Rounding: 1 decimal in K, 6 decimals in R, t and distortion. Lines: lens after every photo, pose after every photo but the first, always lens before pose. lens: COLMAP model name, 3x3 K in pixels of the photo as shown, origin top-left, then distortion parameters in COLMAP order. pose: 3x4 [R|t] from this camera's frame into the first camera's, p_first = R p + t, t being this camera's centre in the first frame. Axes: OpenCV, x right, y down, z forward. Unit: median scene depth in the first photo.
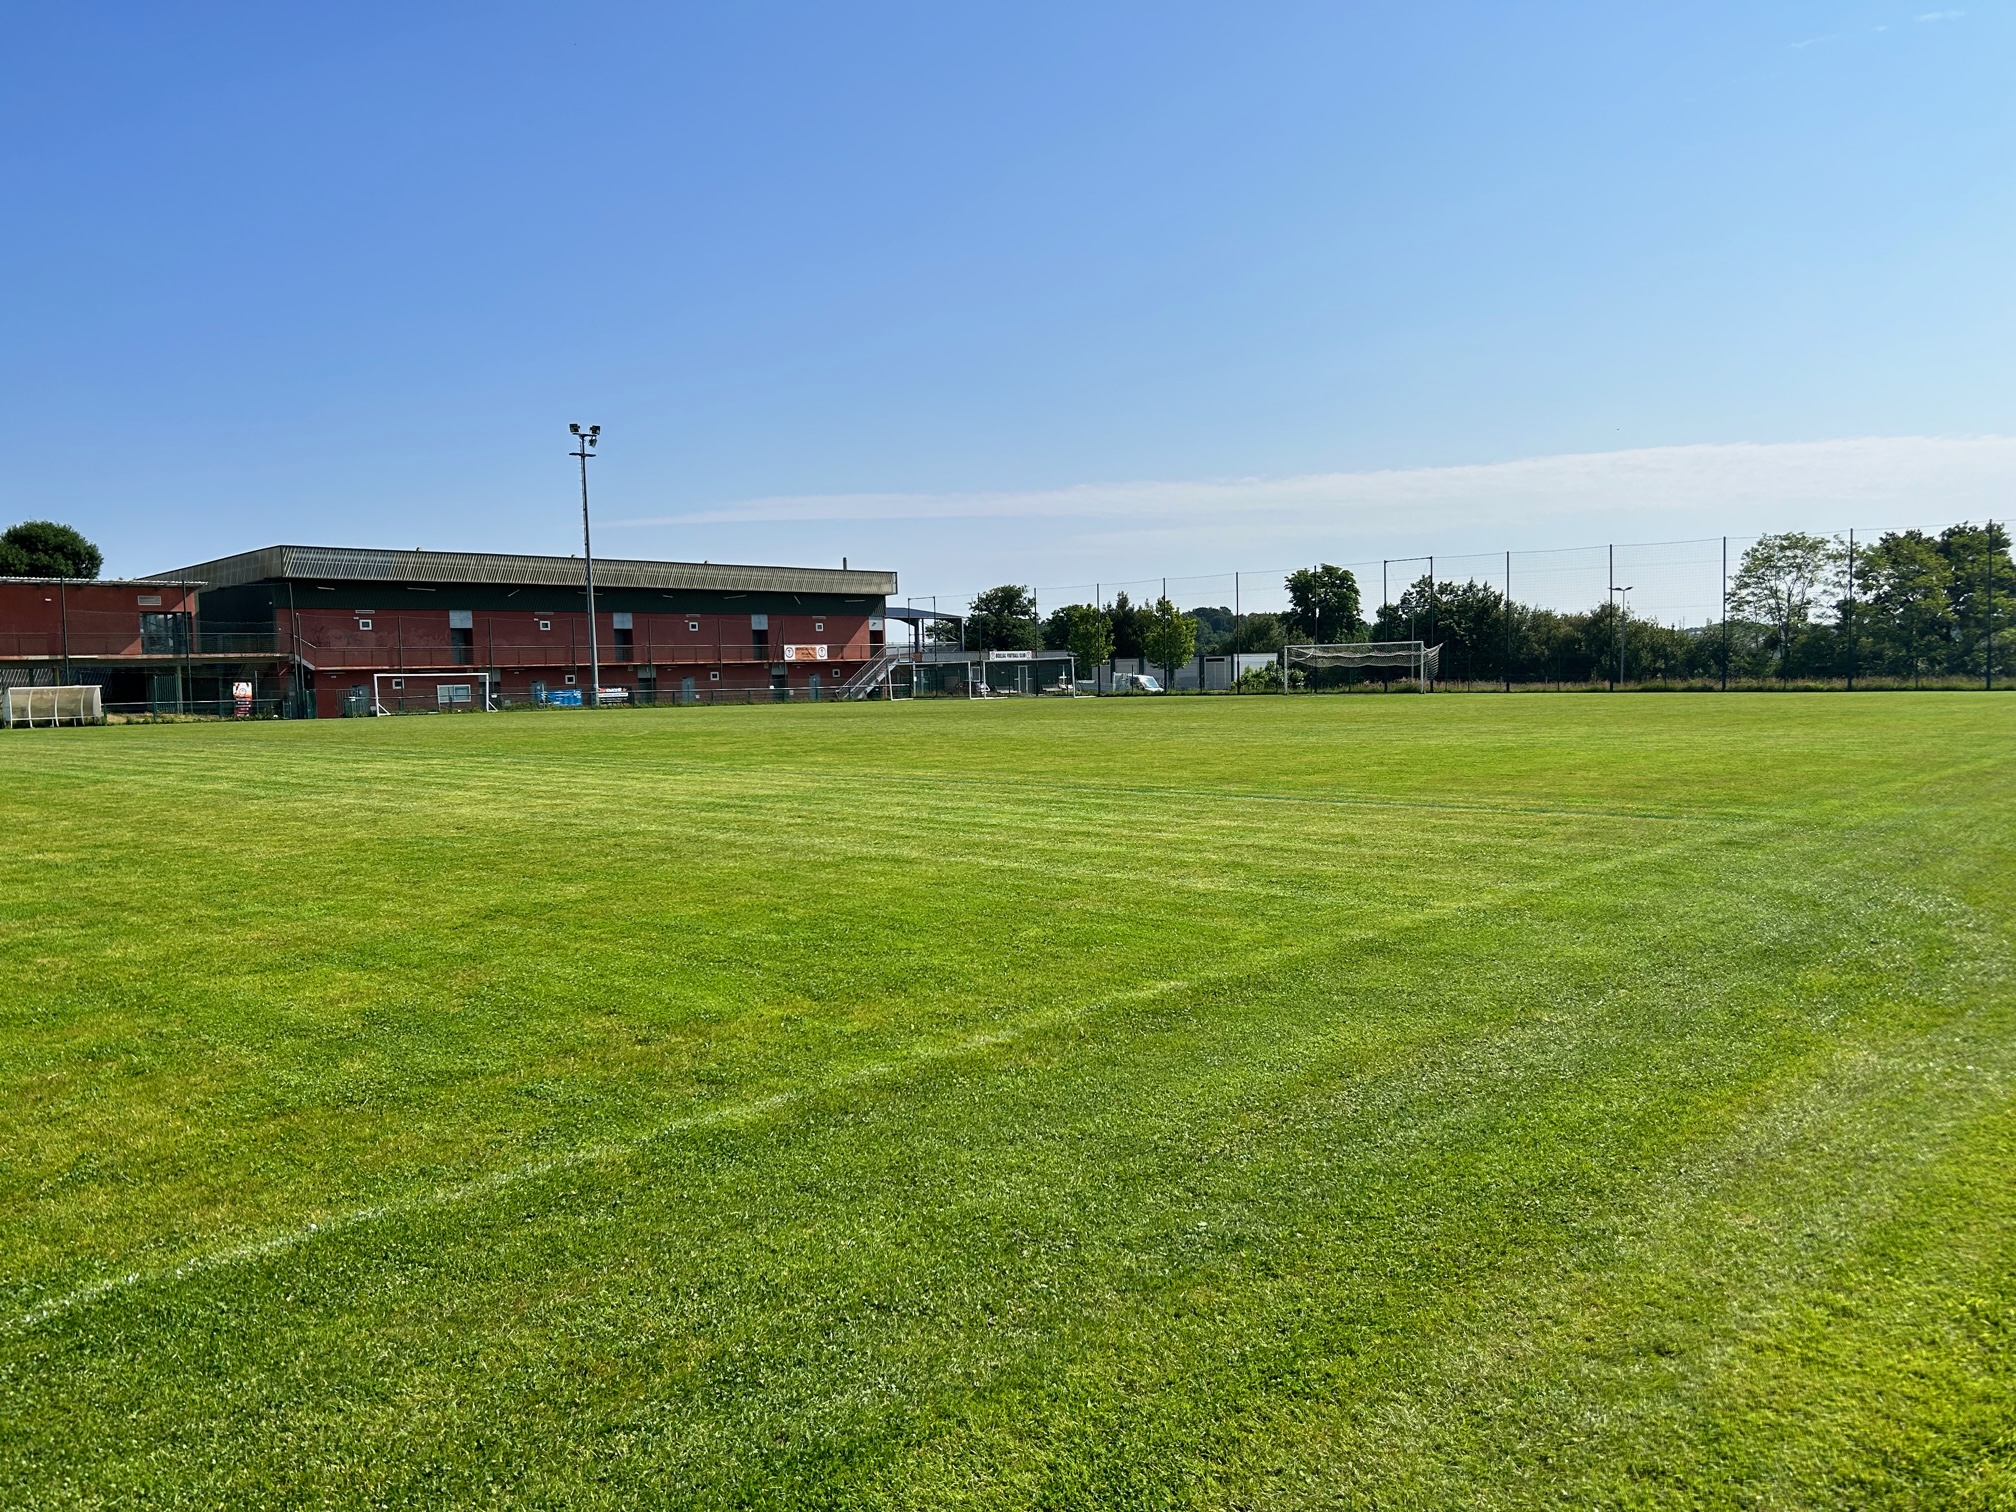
lens RADIAL K [[1520.9, 0, 1008.0], [0, 1520.9, 756.0], [0, 0, 1]] dist [0.005849, 0.003901]
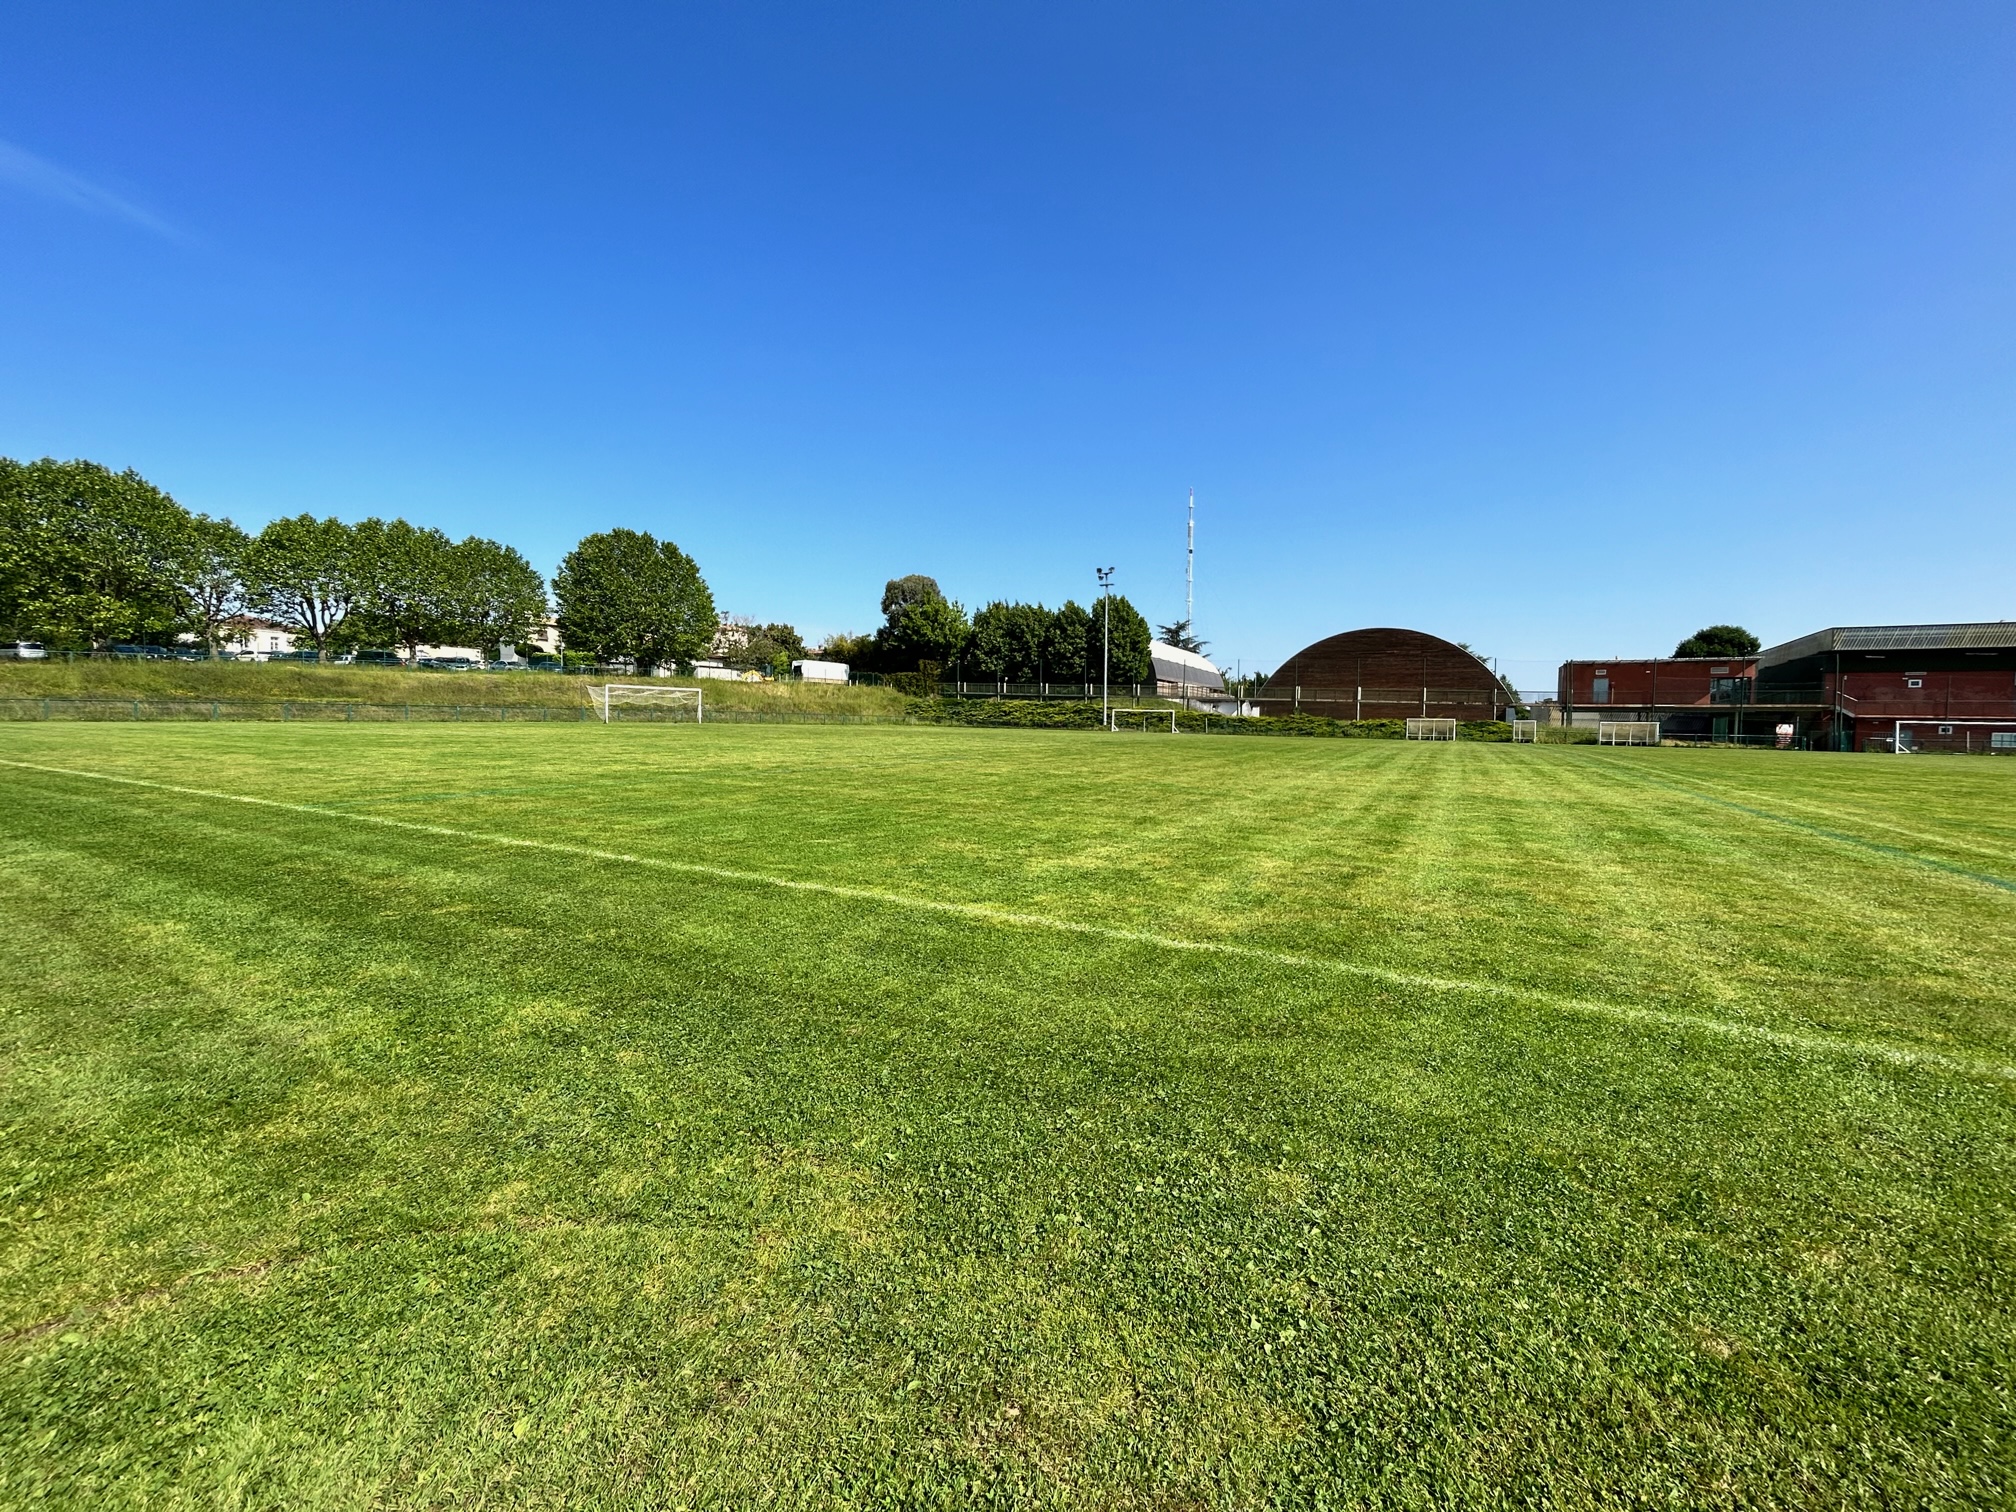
lens RADIAL K [[794.1, 0, 1008.0], [0, 794.1, 756.0], [0, 0, 1]] dist [0.000473, 0.000113]
pose [[0.219593, 0.071669, -0.972956, 0.077952], [-0.075224, 0.995573, 0.056357, -0.004761], [0.972687, 0.060814, 0.224012, 0.104216]]
